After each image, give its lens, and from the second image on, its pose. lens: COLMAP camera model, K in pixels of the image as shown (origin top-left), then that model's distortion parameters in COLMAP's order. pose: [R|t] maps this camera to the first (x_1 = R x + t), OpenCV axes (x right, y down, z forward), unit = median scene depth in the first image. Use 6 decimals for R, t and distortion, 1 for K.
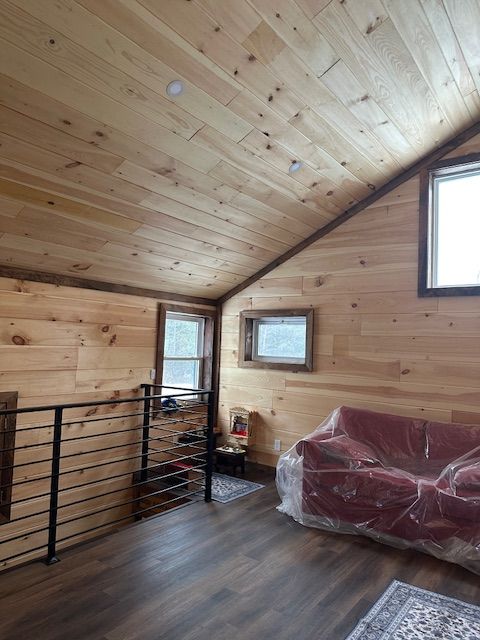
lens RADIAL K [[449.3, 0, 240.2], [0, 449.3, 322.1], [0, 0, 1]] dist [0.013569, -0.023147]
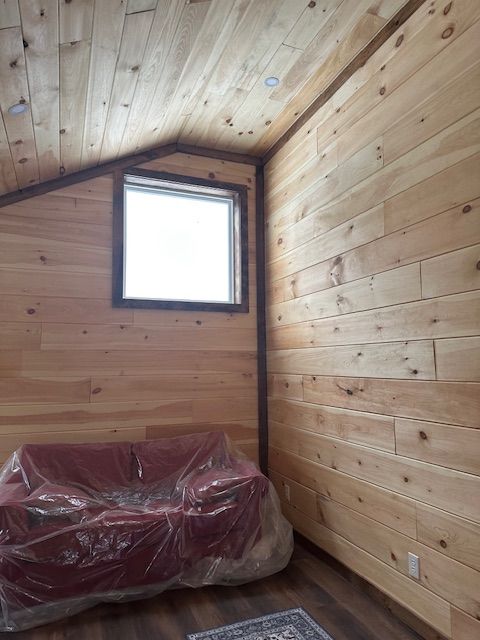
lens RADIAL K [[449.3, 0, 240.5], [0, 449.3, 316.4], [0, 0, 1]] dist [0.013569, -0.023147]
pose [[0.520660, 0.053419, 0.852091, -0.241257], [-0.018972, 0.998518, -0.051006, 0.005083], [-0.853553, 0.010391, 0.520902, 0.302272]]
